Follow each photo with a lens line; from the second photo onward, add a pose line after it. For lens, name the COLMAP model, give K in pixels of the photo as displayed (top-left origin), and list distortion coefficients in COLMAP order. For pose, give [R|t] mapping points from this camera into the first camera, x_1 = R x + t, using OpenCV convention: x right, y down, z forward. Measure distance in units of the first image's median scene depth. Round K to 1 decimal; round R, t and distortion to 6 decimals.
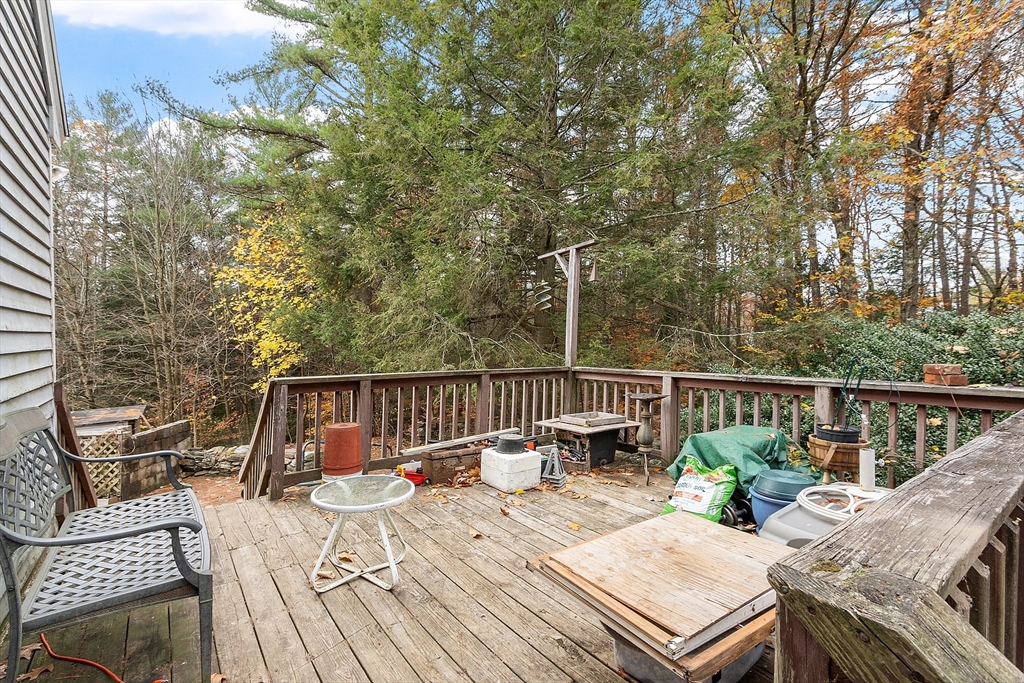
lens RADIAL K [[468.7, 0, 505.8], [0, 468.7, 339.0], [0, 0, 1]] dist [0.000402, 0.000126]
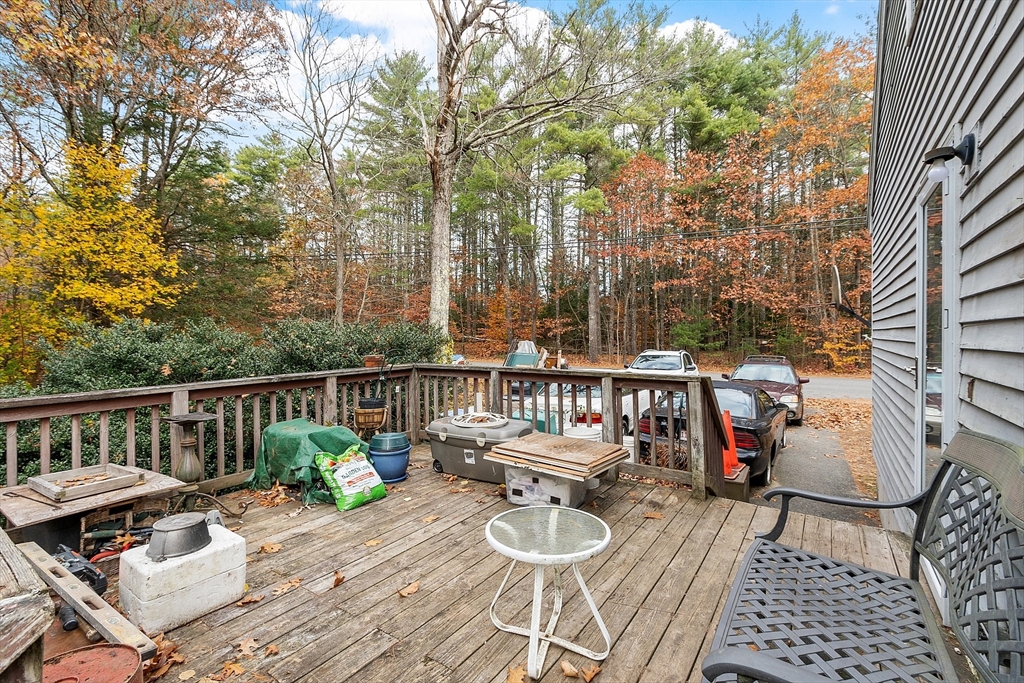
lens RADIAL K [[468.7, 0, 506.3], [0, 468.7, 342.1], [0, 0, 1]] dist [0.000402, 0.000126]
pose [[-0.332184, -0.001428, 0.943213, -0.767449], [0.013528, 0.999889, 0.006278, 0.000501], [-0.943118, 0.014845, -0.332128, 0.991105]]
